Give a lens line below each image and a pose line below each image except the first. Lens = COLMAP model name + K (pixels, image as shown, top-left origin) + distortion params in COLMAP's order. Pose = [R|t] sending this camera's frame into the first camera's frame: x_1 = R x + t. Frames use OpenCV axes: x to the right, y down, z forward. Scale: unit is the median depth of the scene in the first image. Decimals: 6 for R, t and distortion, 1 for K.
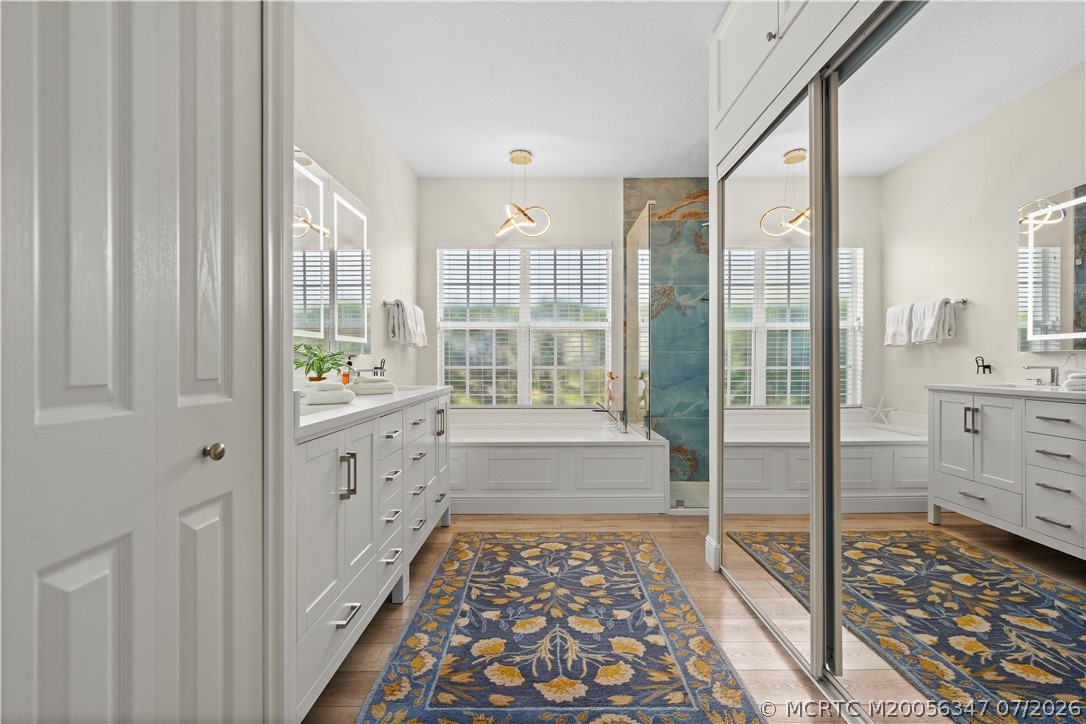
lens RADIAL K [[525.6, 0, 543.0], [0, 525.6, 362.0], [0, 0, 1]] dist [-0.000073, -0.000030]
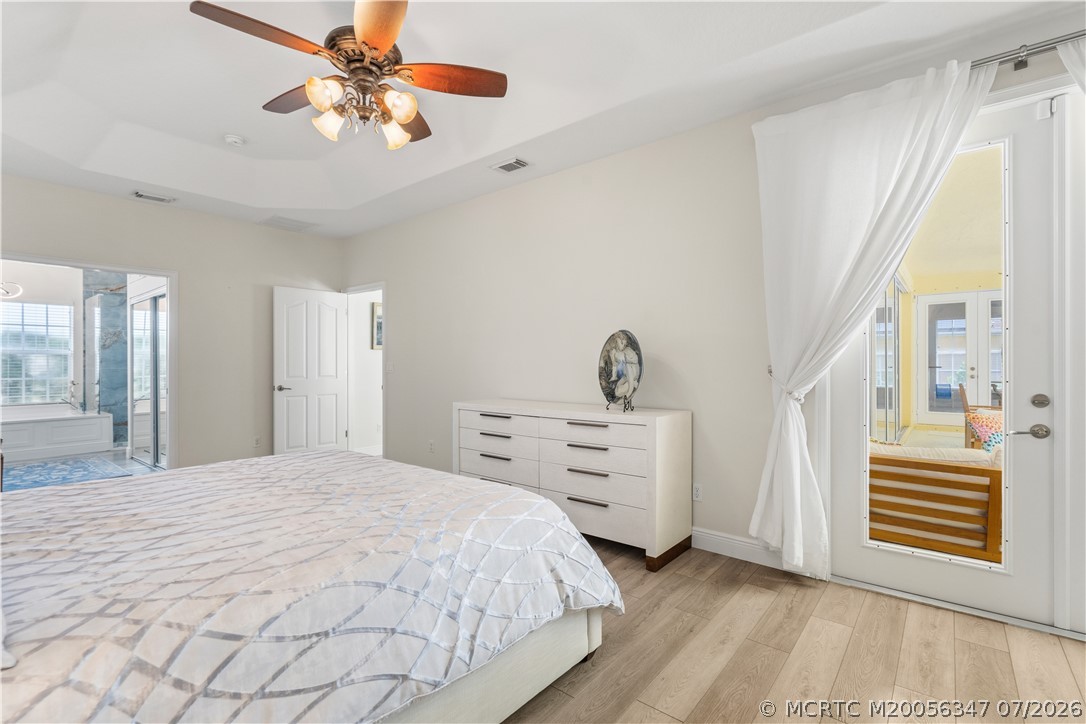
lens RADIAL K [[497.0, 0, 543.0], [0, 497.0, 362.0], [0, 0, 1]] dist [0.000886, -0.000017]
pose [[0.632879, -0.000196, 0.774251, -0.152117], [0.004393, 0.999985, -0.003337, -0.028653], [-0.774239, 0.005513, 0.632870, -1.180741]]
